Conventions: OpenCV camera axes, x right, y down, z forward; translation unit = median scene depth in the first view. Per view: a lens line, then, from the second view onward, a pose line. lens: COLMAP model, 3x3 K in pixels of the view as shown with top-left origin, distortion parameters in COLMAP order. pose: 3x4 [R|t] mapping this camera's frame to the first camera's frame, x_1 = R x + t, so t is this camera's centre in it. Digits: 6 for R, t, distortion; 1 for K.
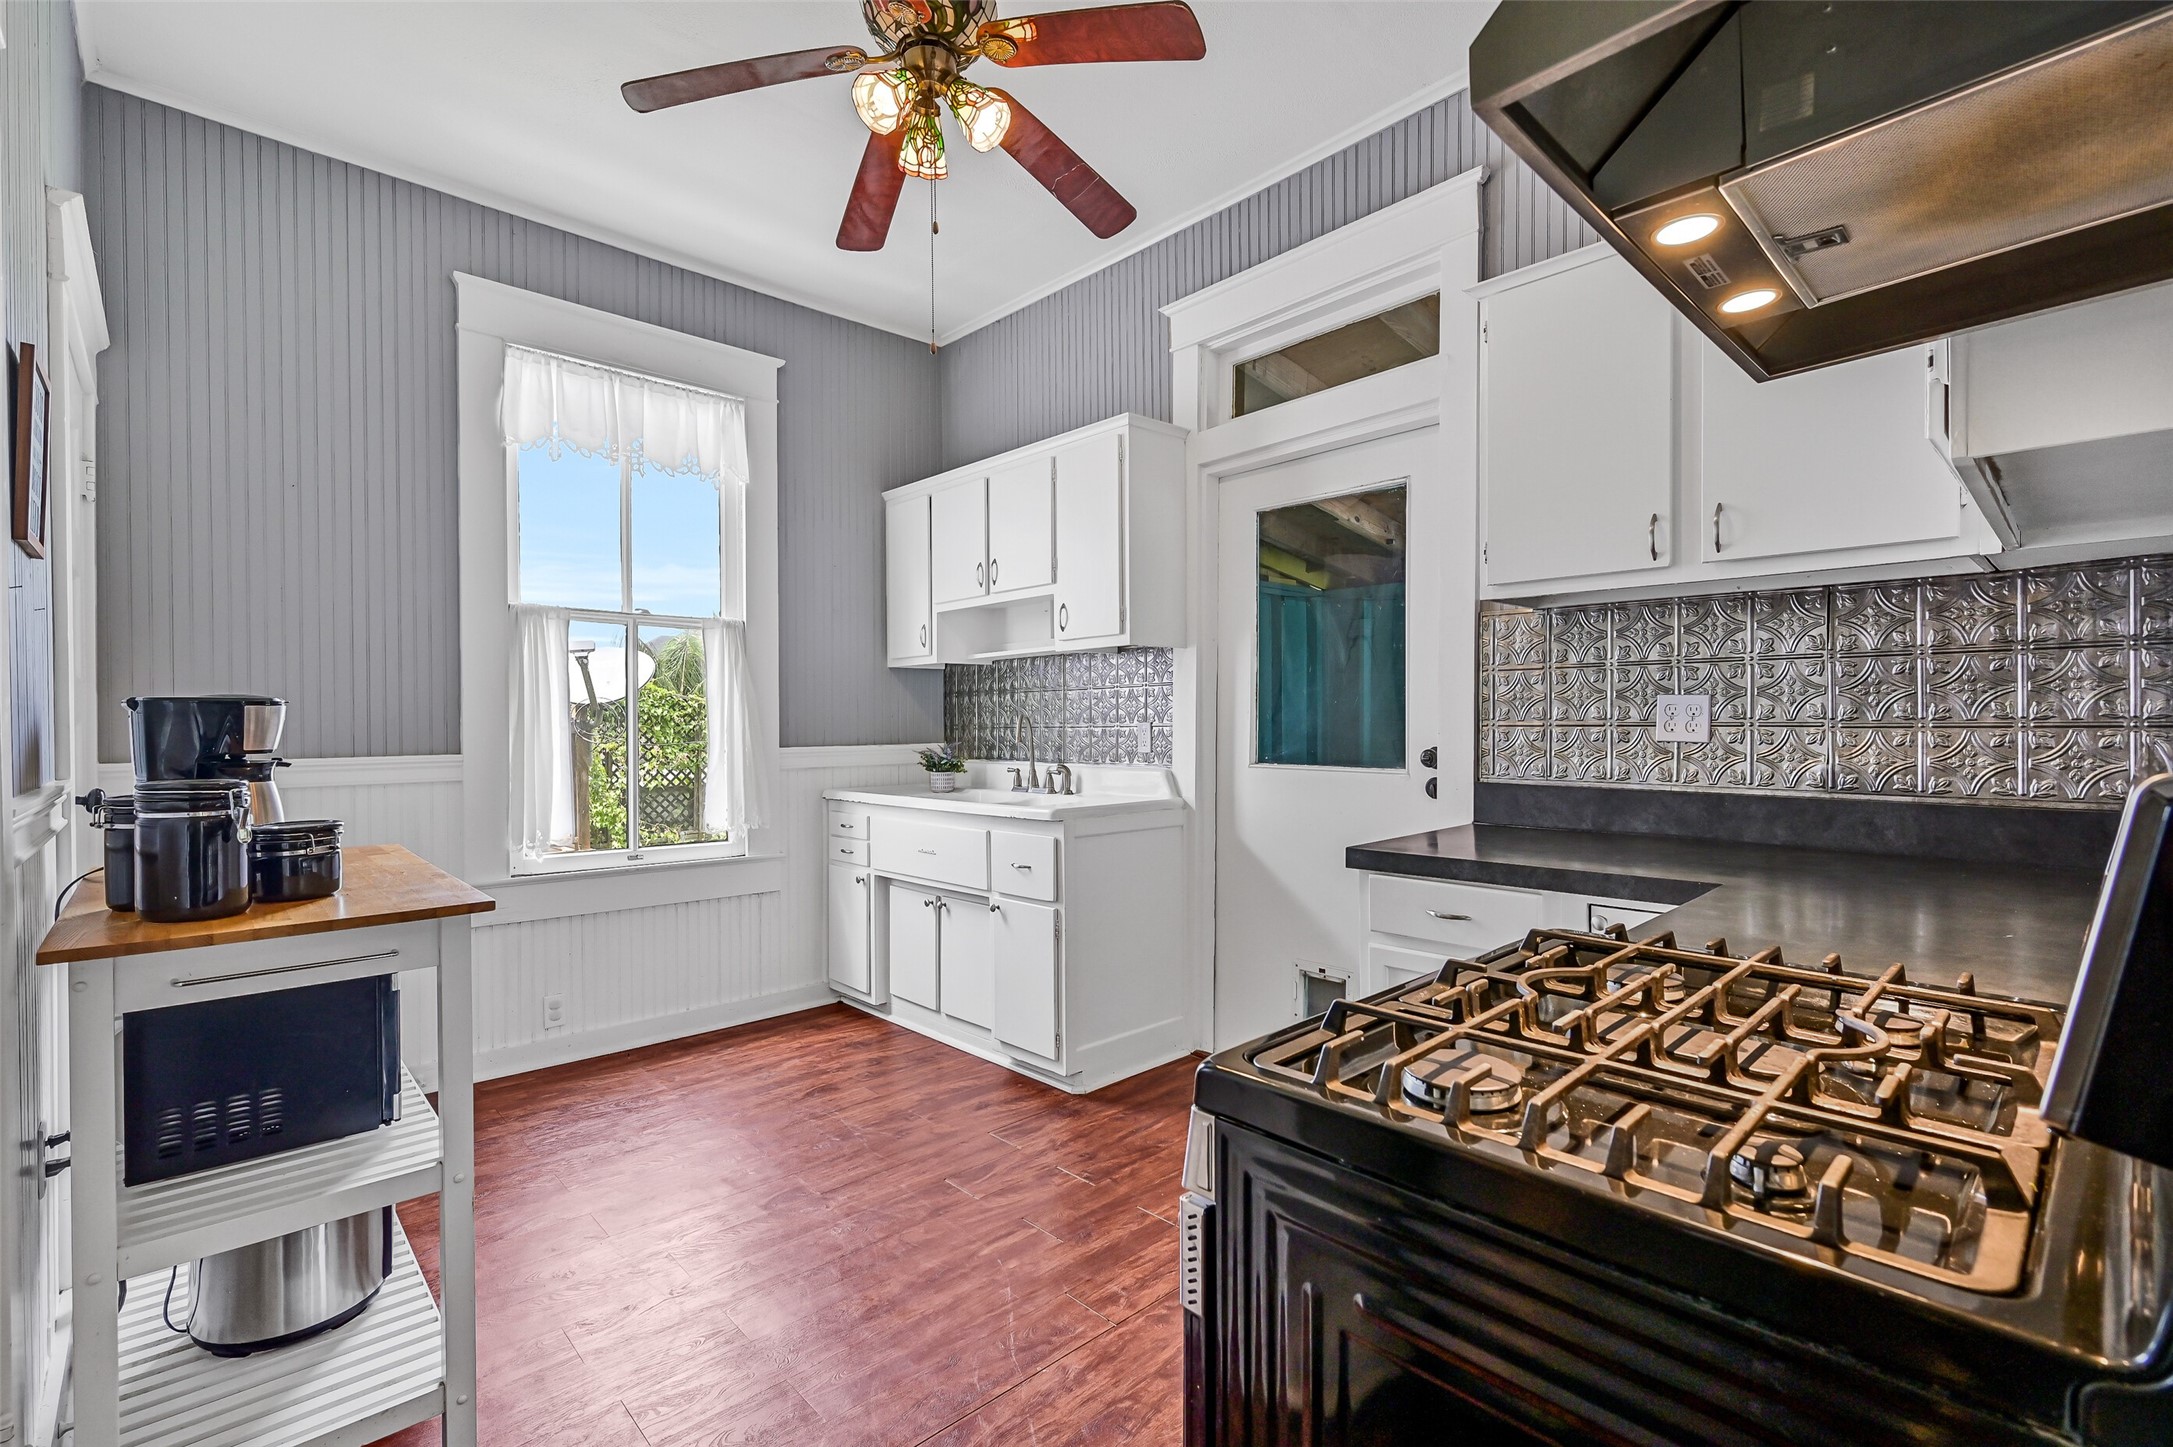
lens RADIAL K [[962.5, 0, 1085.4], [0, 962.5, 728.3], [0, 0, 1]] dist [0.000838, 0.000132]
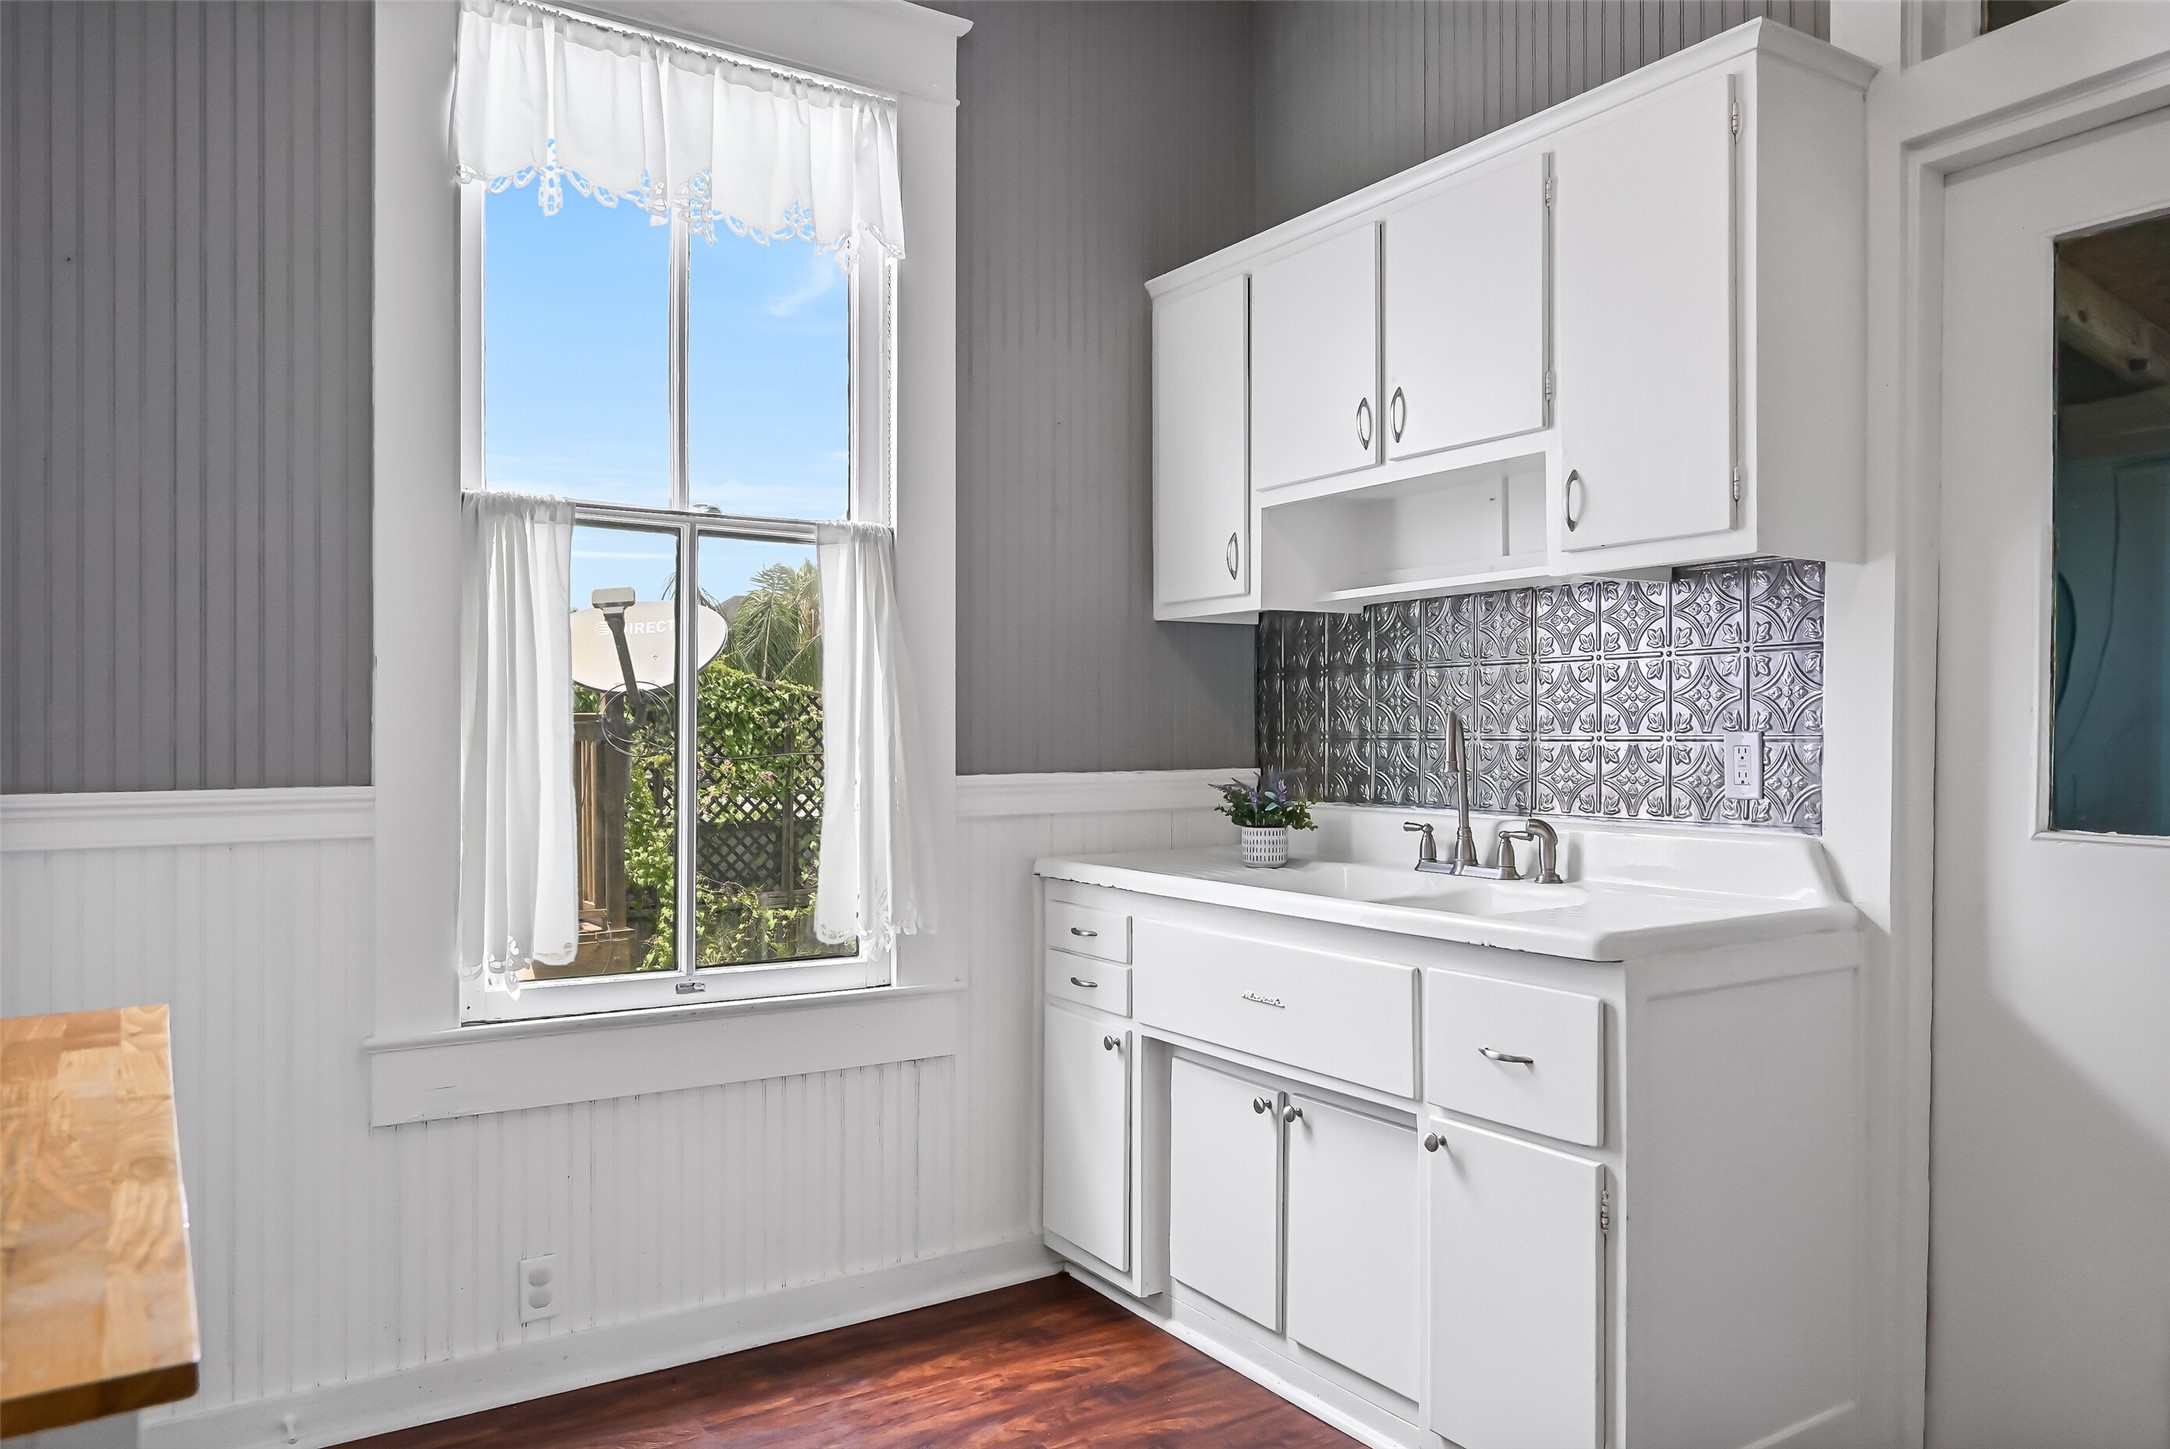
lens RADIAL K [[1474.3, 0, 1085.0], [0, 1474.3, 724.5], [0, 0, 1]] dist [-0.001425, 0.000813]
pose [[0.983638, 0.005996, -0.180054, -0.111911], [-0.007233, 0.999955, -0.006213, -0.002721], [0.180008, 0.007414, 0.983637, 0.246836]]
